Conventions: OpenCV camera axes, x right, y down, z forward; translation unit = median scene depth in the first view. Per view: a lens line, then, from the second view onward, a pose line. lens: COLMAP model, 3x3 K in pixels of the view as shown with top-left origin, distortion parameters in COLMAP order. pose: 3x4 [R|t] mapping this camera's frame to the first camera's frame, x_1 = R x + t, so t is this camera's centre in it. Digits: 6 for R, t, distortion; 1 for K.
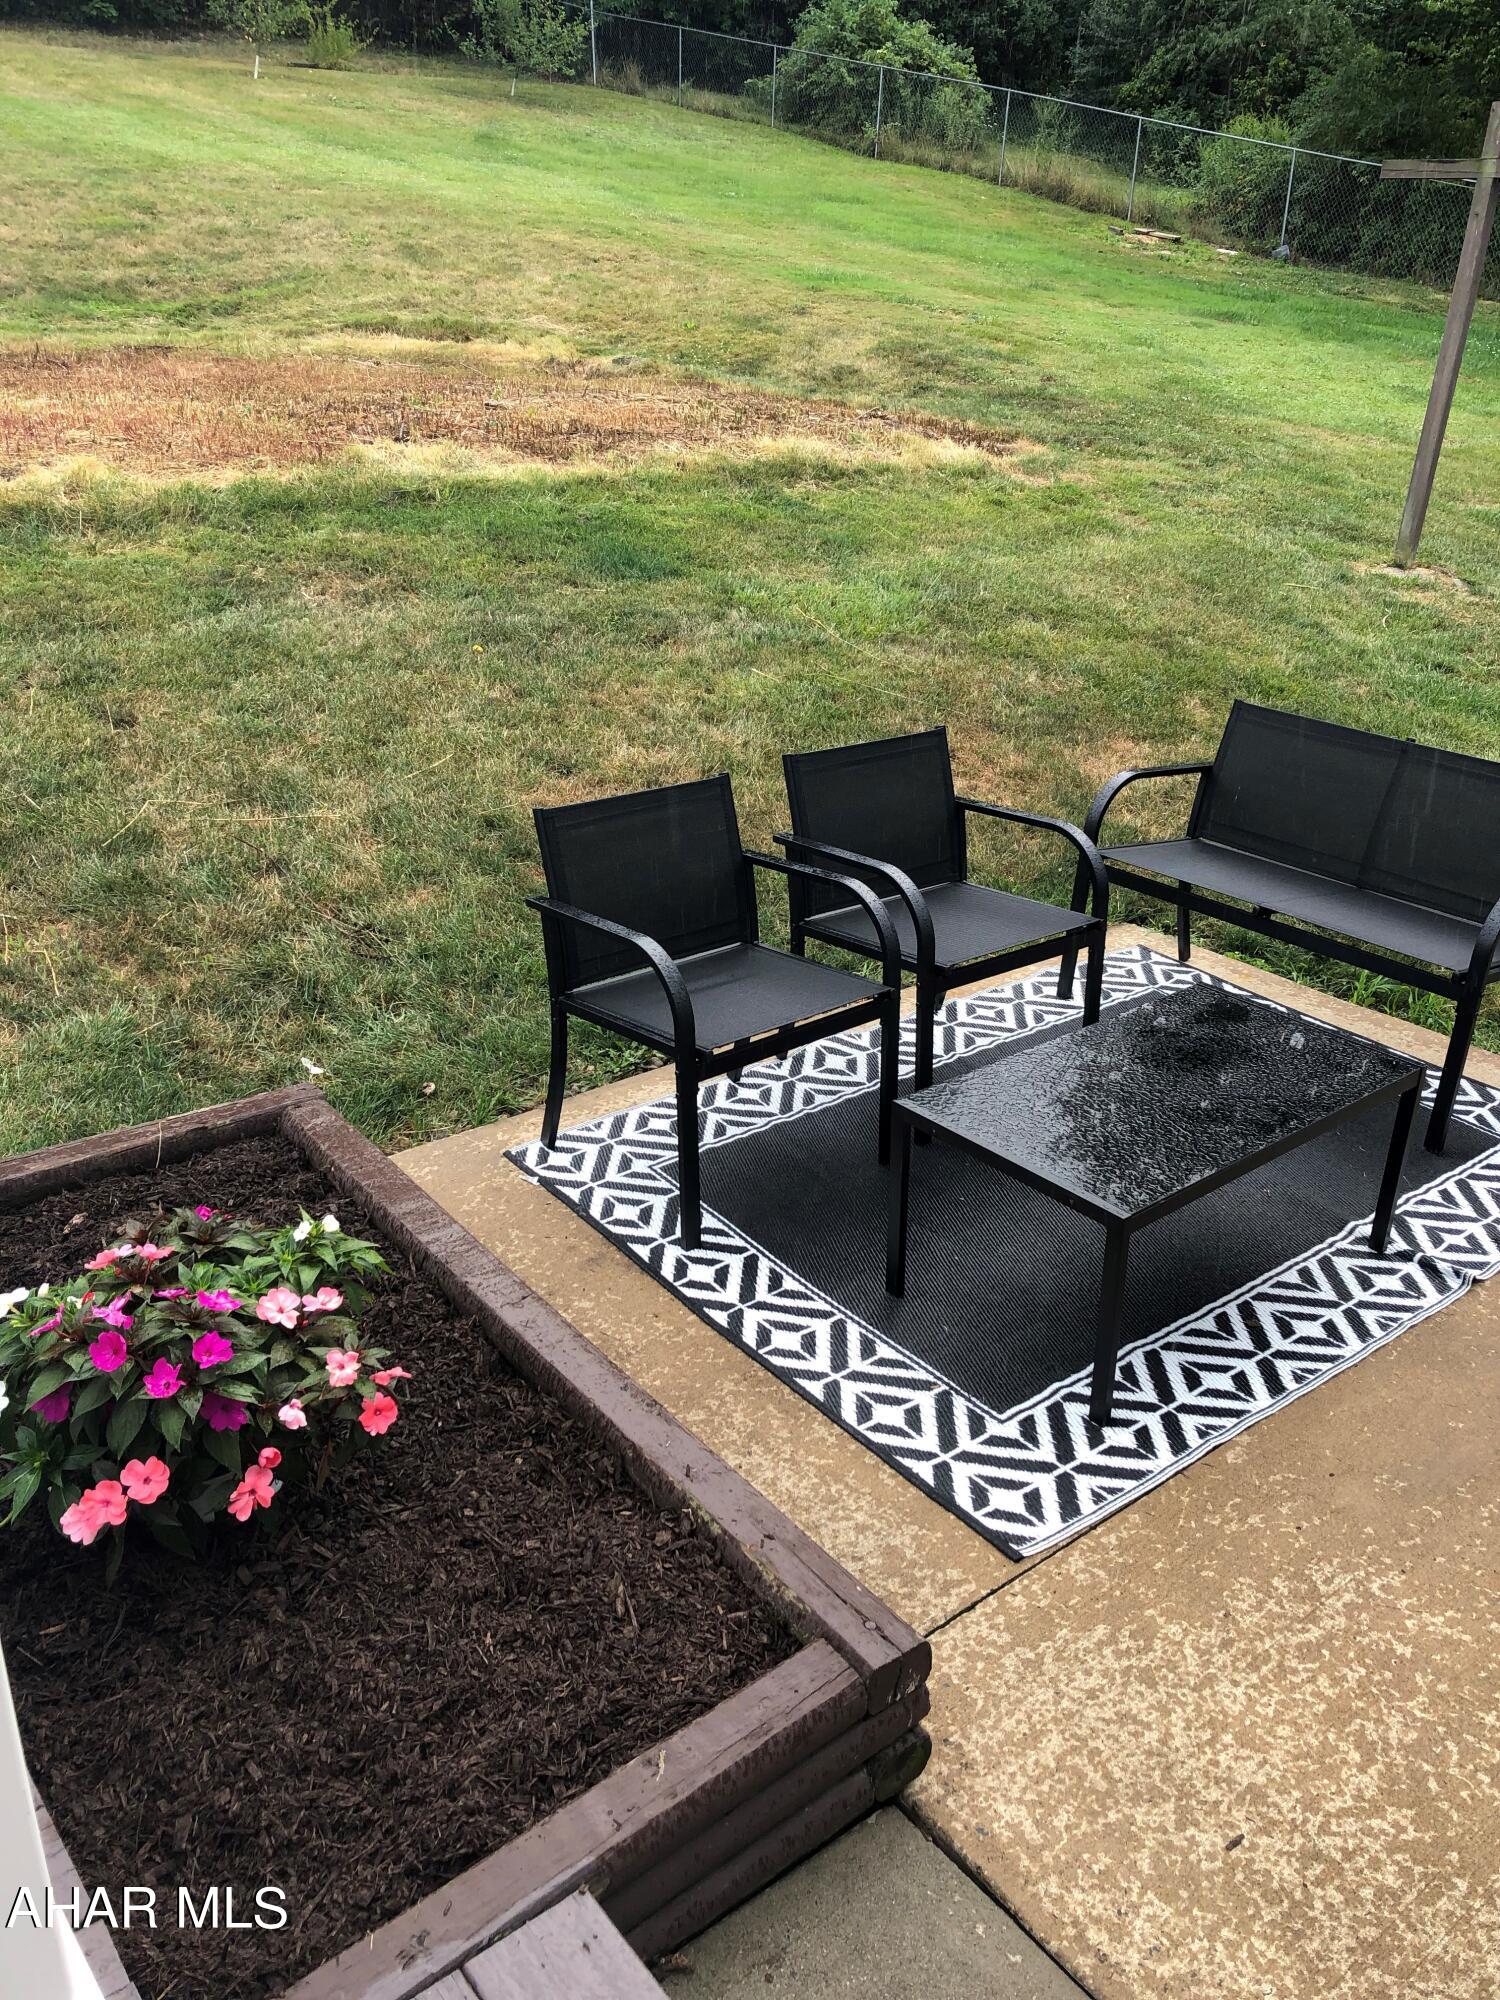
lens RADIAL K [[1610.7, 0, 750.0], [0, 1610.7, 1000.0], [0, 0, 1]] dist [0.055278, -0.061869]
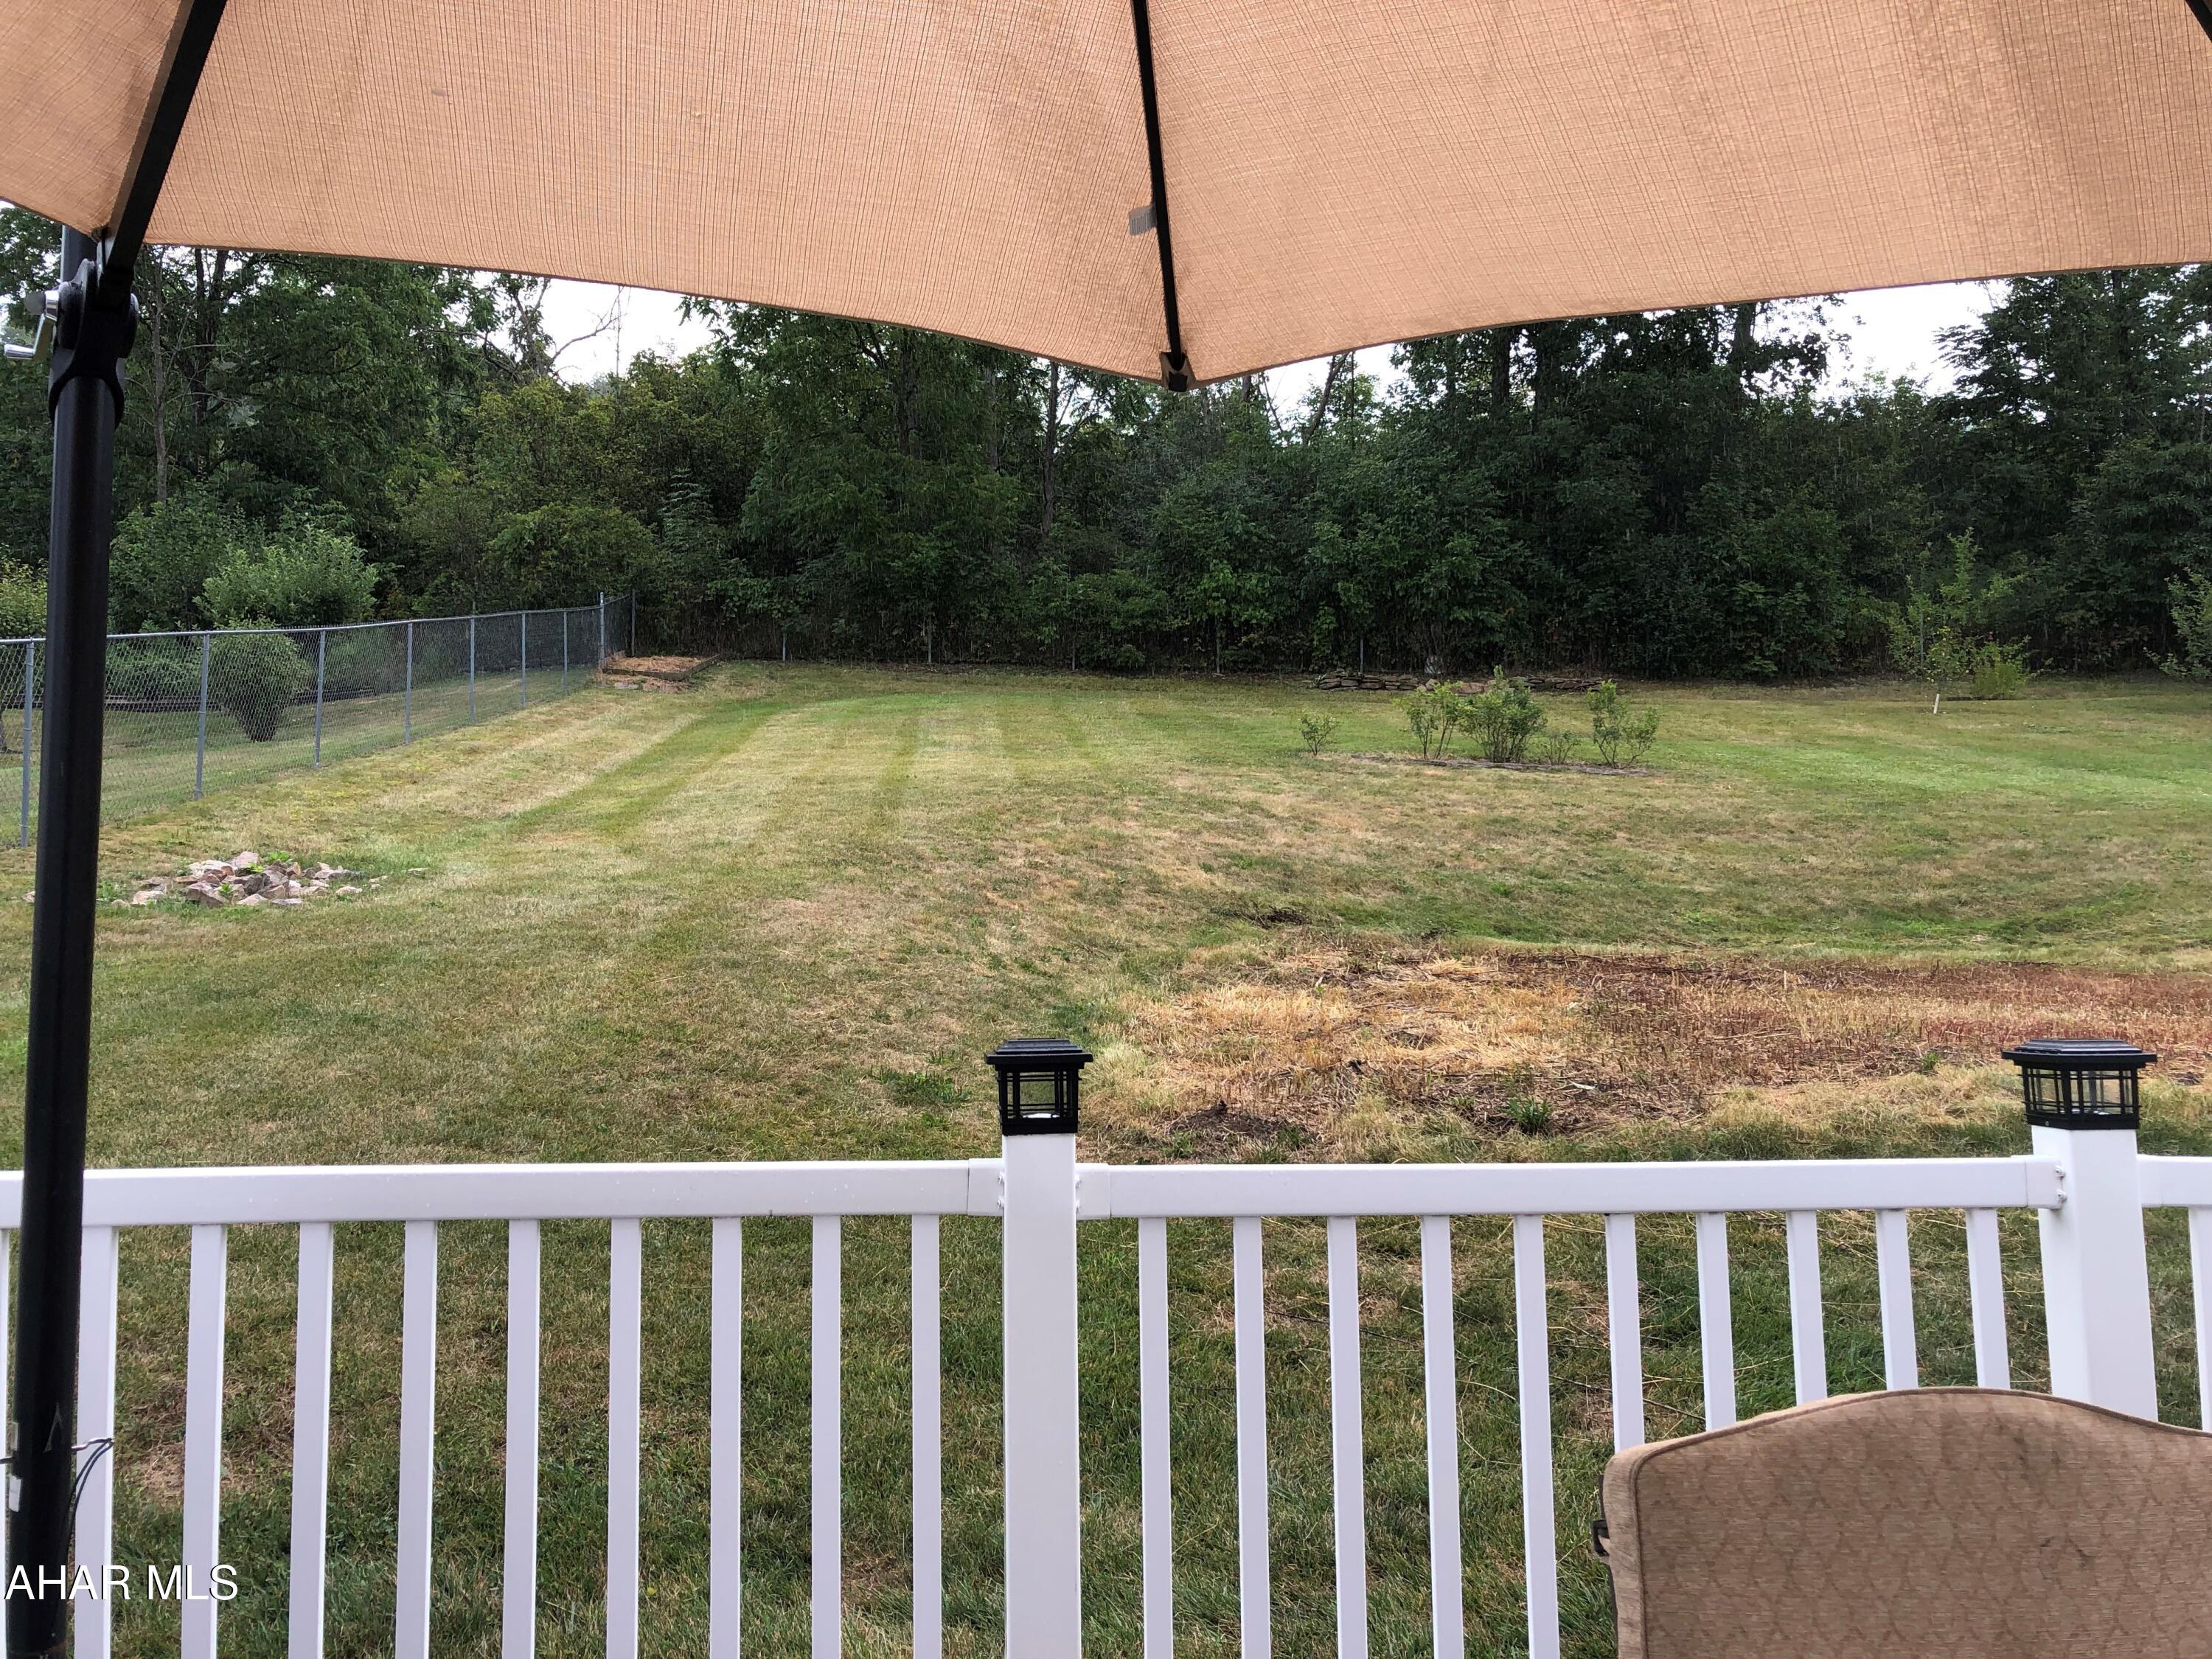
lens RADIAL K [[1798.9, 0, 1095.5], [0, 1798.9, 806.4], [0, 0, 1]] dist [0.009882, -0.015004]
pose [[0.813715, -0.042791, -0.579687, -0.143425], [-0.222193, 0.898649, -0.378232, 0.035506], [0.537120, 0.436576, 0.721736, -0.091230]]
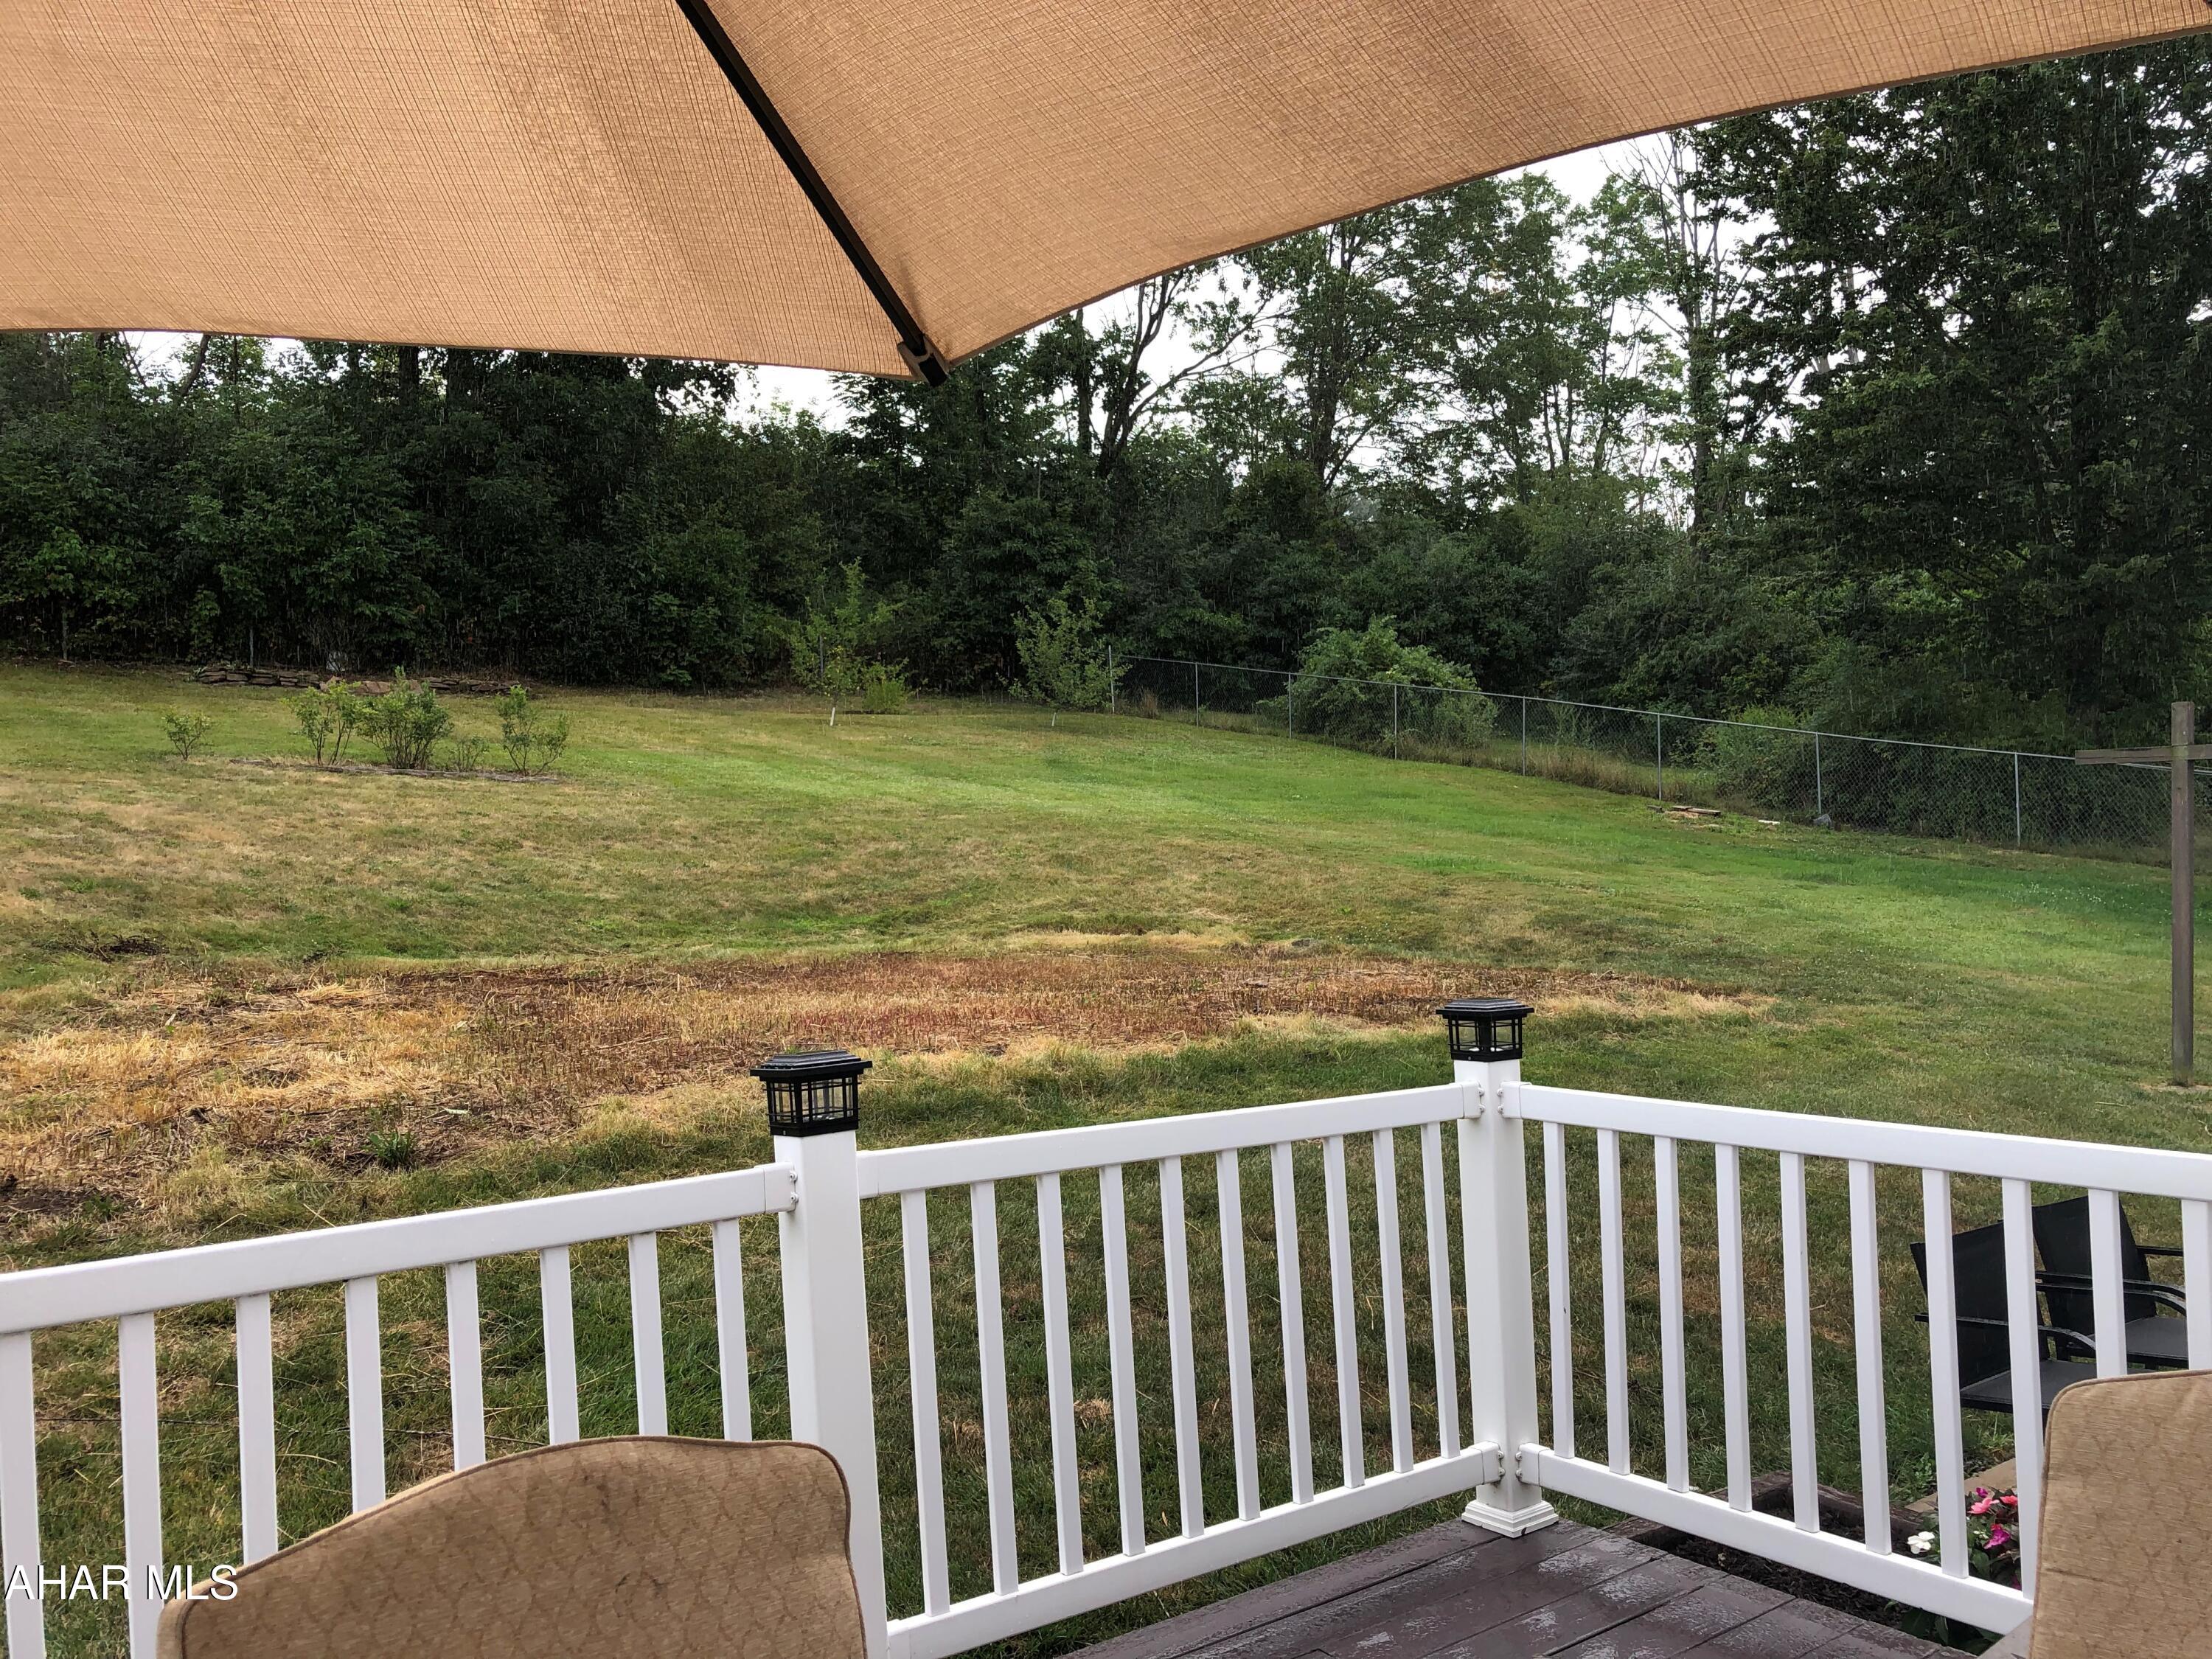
lens RADIAL K [[1781.5, 0, 1134.5], [0, 1781.5, 847.2], [0, 0, 1]] dist [0.055278, -0.061869]
pose [[0.998444, -0.050740, -0.023126, -0.130016], [0.036529, 0.908526, -0.416227, 0.030293], [0.042130, 0.414735, 0.908966, -0.086638]]
